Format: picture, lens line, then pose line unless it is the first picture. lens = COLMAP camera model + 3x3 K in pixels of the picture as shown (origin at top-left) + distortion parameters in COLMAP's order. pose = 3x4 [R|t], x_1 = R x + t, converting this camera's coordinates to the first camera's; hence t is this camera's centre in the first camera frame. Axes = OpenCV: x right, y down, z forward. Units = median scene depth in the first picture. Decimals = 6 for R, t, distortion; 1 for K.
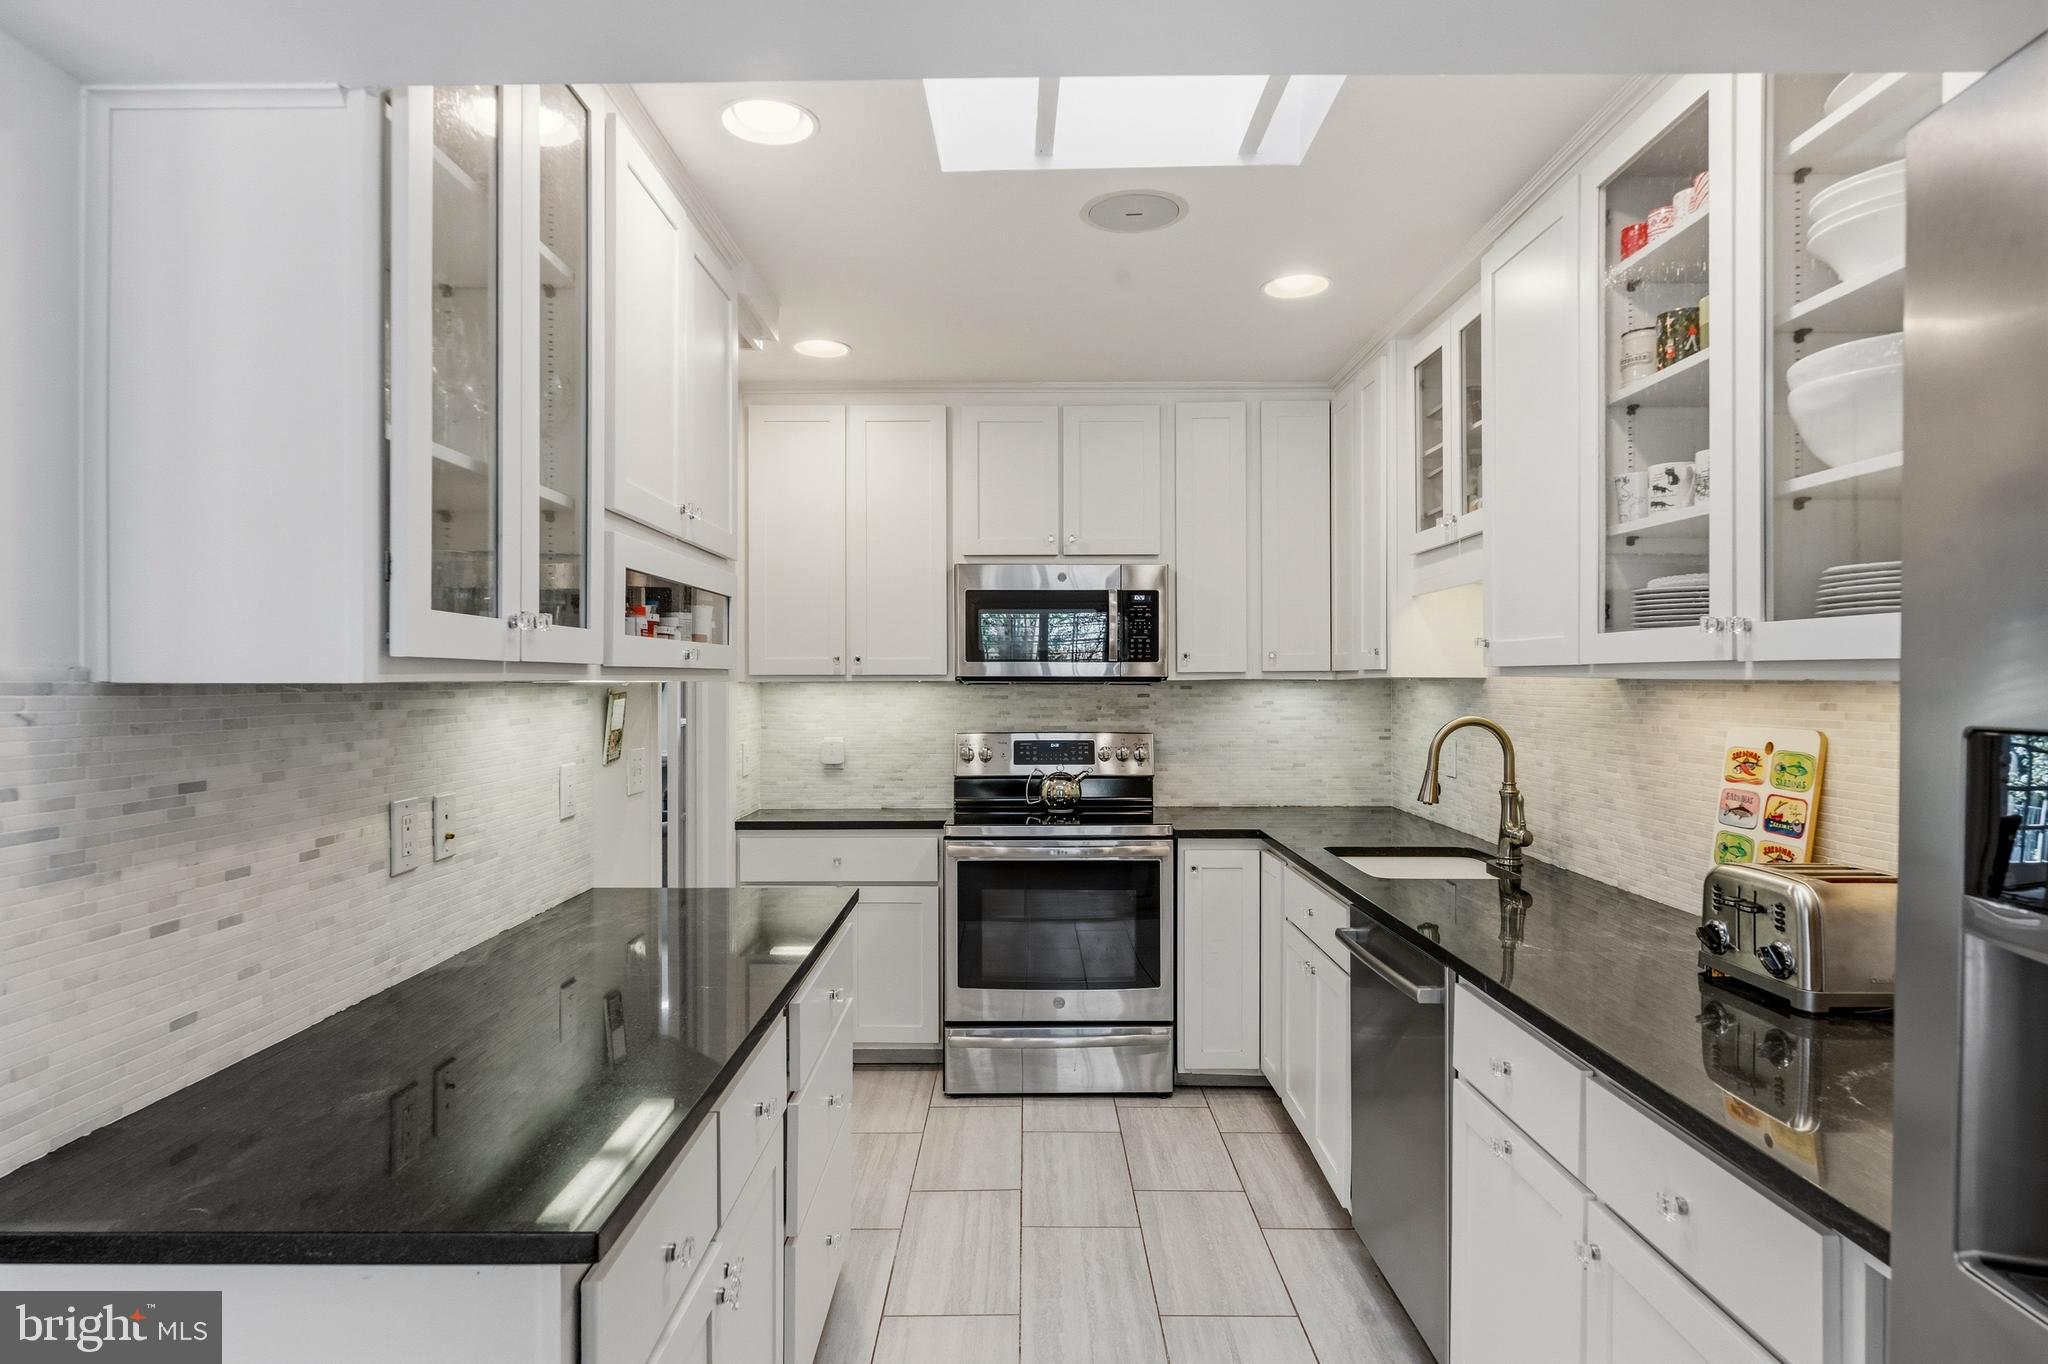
lens RADIAL K [[1135.6, 0, 1024.0], [0, 1135.6, 682.0], [0, 0, 1]] dist [-0.002364, 0.000140]
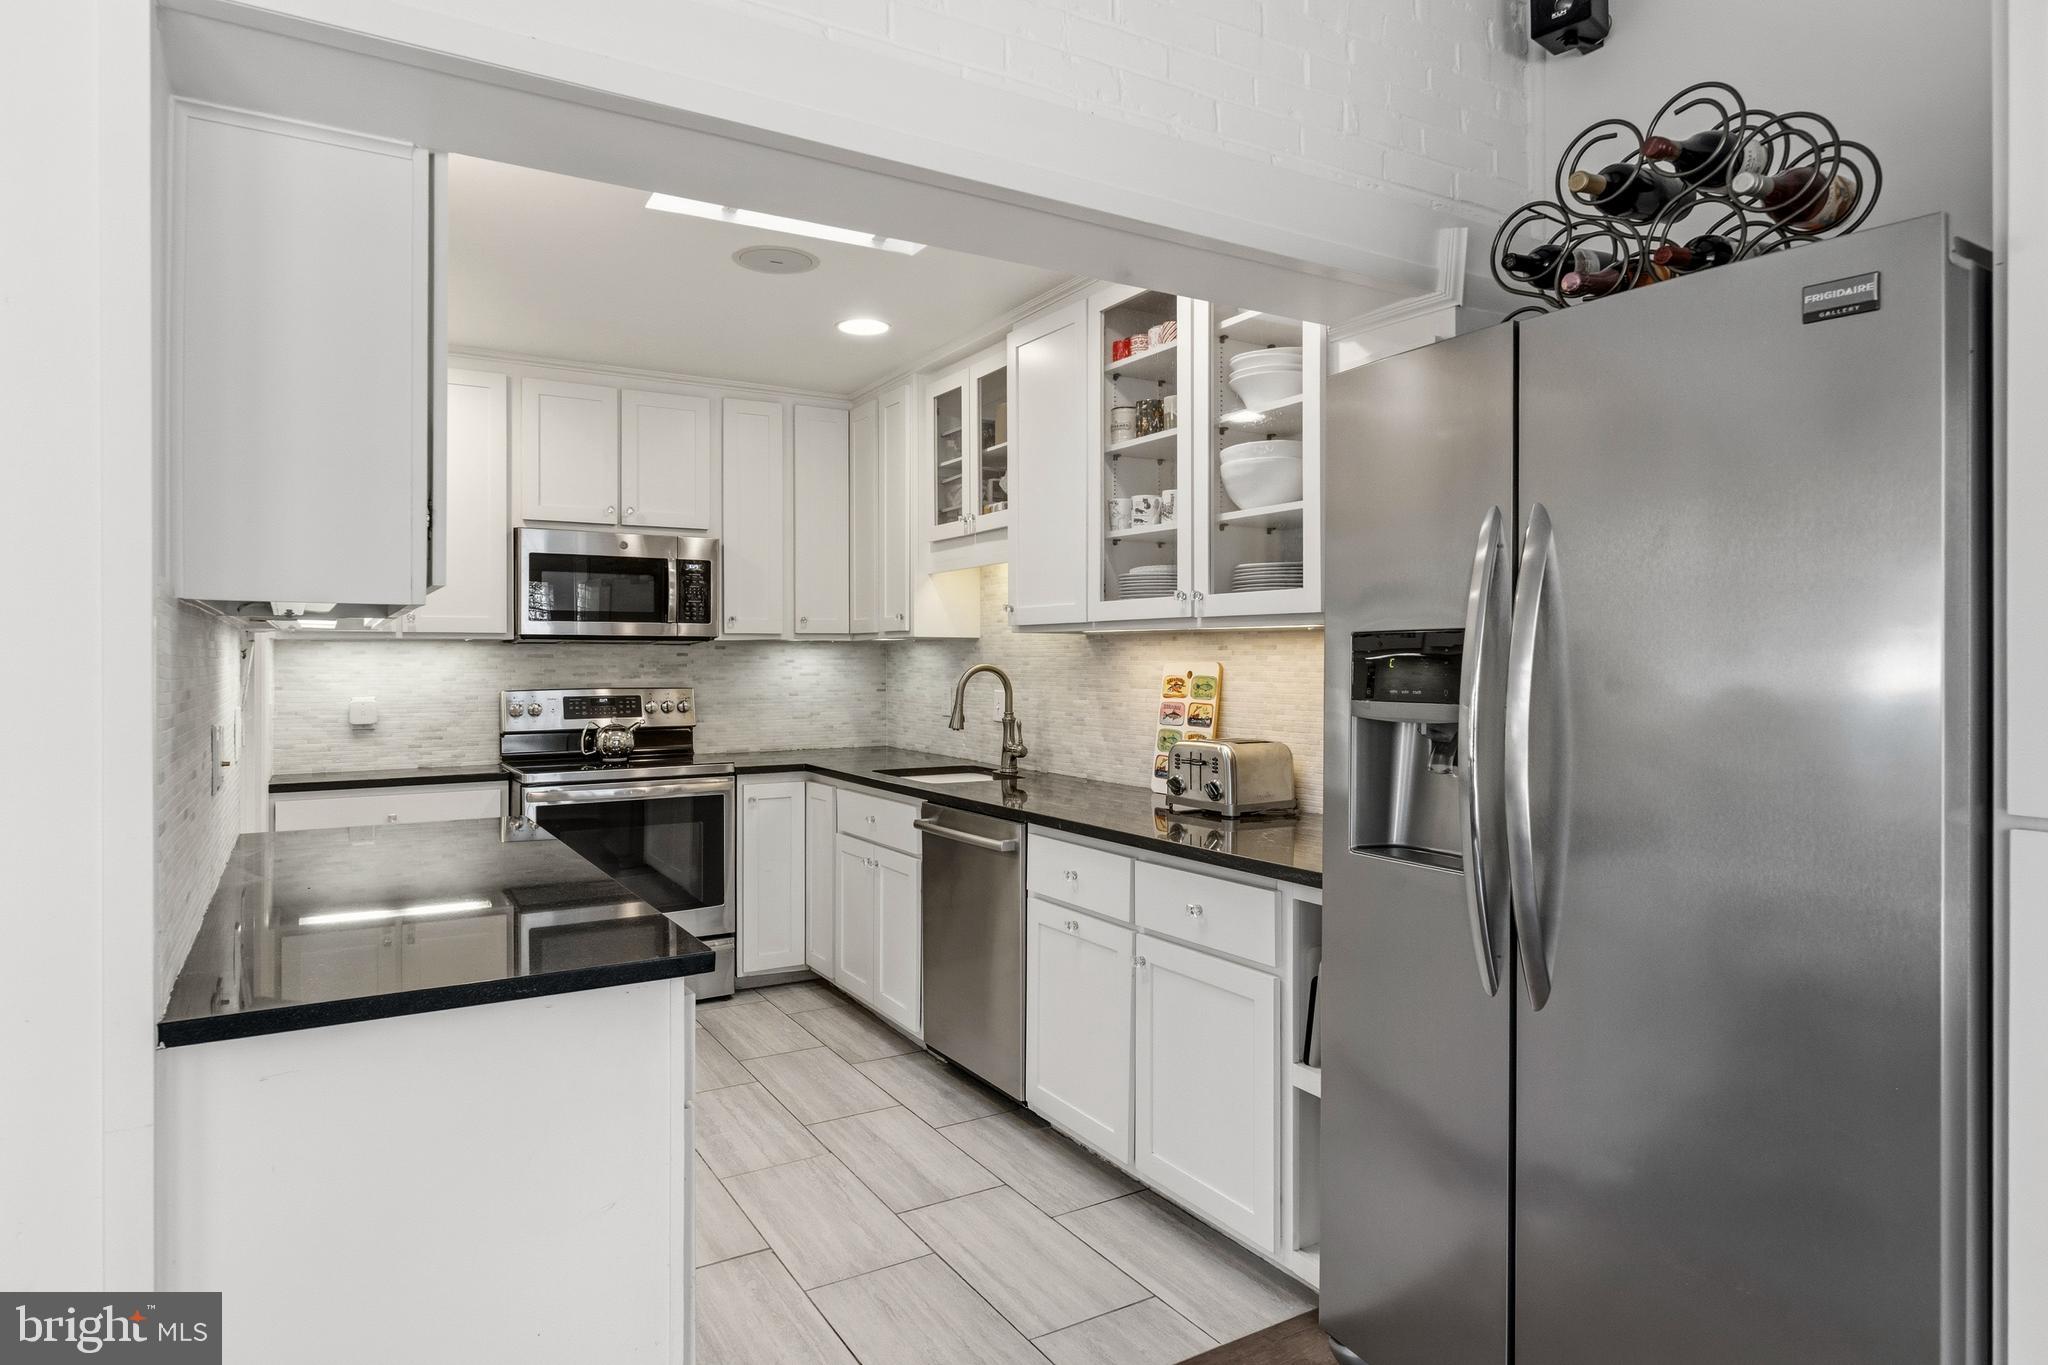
lens RADIAL K [[1158.9, 0, 1025.3], [0, 1158.9, 656.8], [0, 0, 1]] dist [-0.001375, 0.000368]
pose [[0.853115, 0.000778, 0.521722, -0.319905], [0.001872, 0.999988, -0.004552, 0.031177], [-0.521719, 0.004860, 0.853104, -0.227776]]
